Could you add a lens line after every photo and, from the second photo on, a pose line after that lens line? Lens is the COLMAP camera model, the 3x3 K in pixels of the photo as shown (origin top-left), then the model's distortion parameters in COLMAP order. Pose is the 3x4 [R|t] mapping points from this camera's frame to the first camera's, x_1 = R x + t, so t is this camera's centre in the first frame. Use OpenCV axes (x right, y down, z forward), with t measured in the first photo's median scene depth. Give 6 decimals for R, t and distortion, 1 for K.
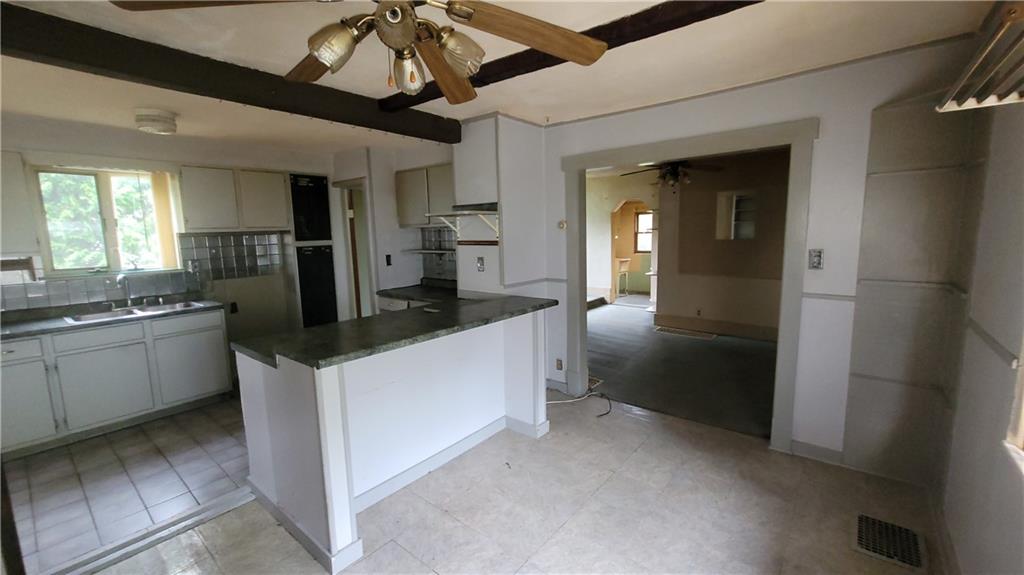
lens RADIAL K [[416.2, 0, 510.3], [0, 416.2, 284.7], [0, 0, 1]] dist [-0.004330, 0.002525]
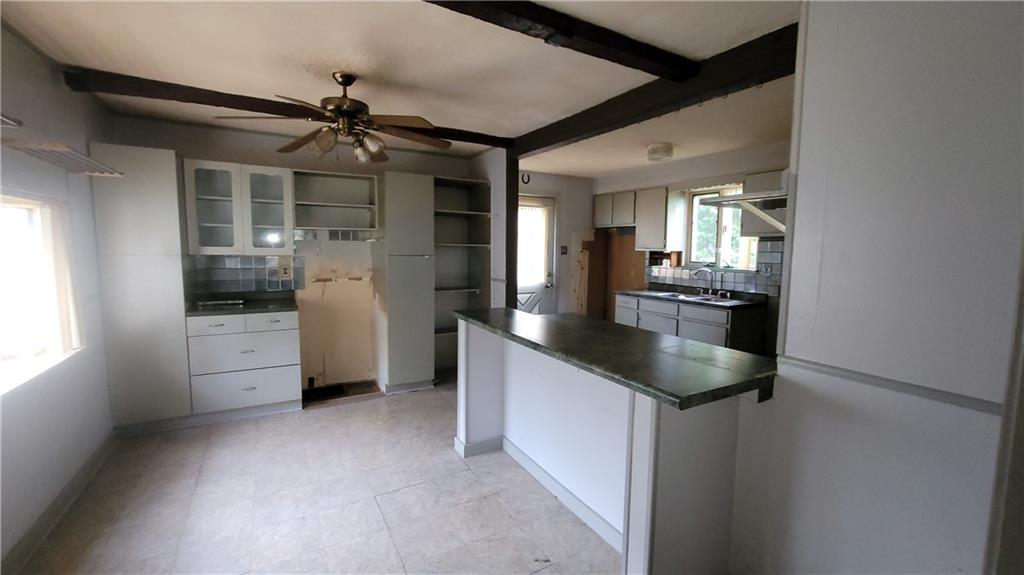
lens RADIAL K [[416.2, 0, 506.5], [0, 416.2, 288.8], [0, 0, 1]] dist [-0.004330, 0.002525]
pose [[-0.355839, 0.117442, -0.927139, 0.518324], [-0.124853, 0.977205, 0.171703, -0.114258], [0.926170, 0.176854, -0.333064, 0.908083]]
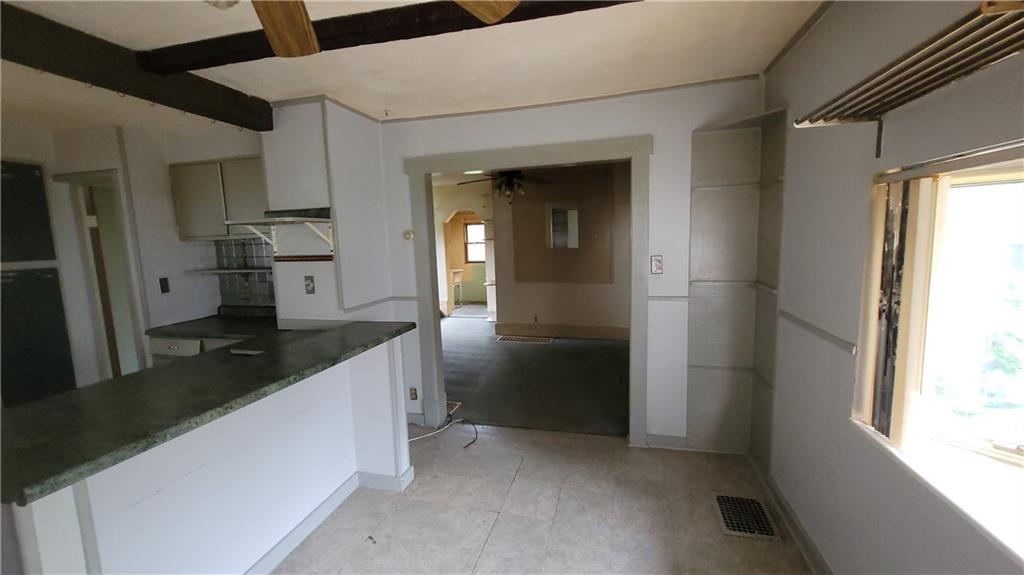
lens RADIAL K [[416.2, 0, 508.4], [0, 416.2, 285.1], [0, 0, 1]] dist [-0.004330, 0.002525]
pose [[0.913469, -0.054424, 0.403253, -0.049207], [0.064876, 0.997818, -0.012292, -0.015858], [-0.401704, 0.037389, 0.915006, 0.130952]]
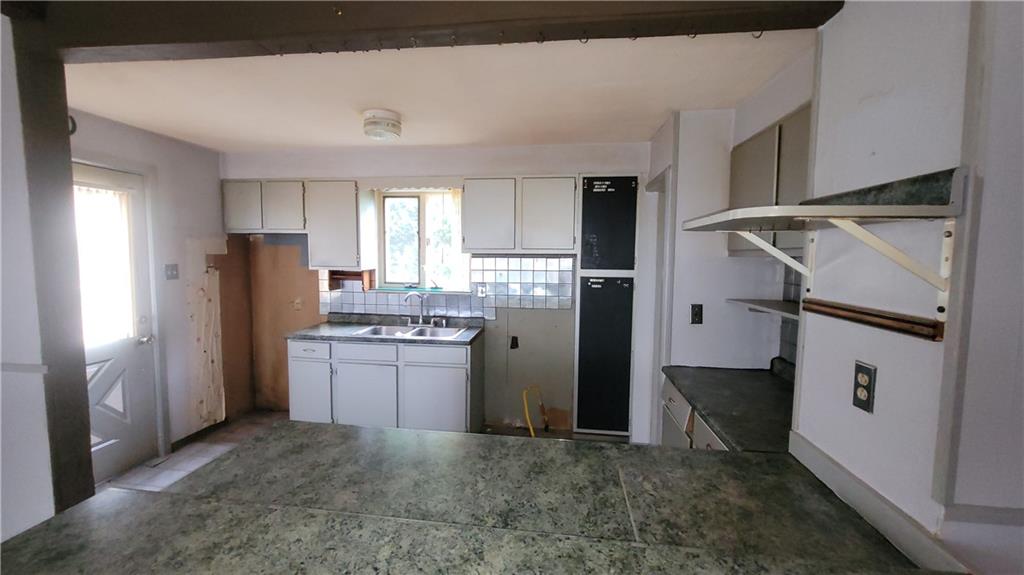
lens RADIAL K [[416.2, 0, 506.2], [0, 416.2, 283.8], [0, 0, 1]] dist [-0.004330, 0.002525]
pose [[0.524794, 0.091933, -0.846250, 0.044105], [-0.136612, 0.990361, 0.022869, -0.103609], [0.840195, 0.103606, 0.532295, 0.673638]]
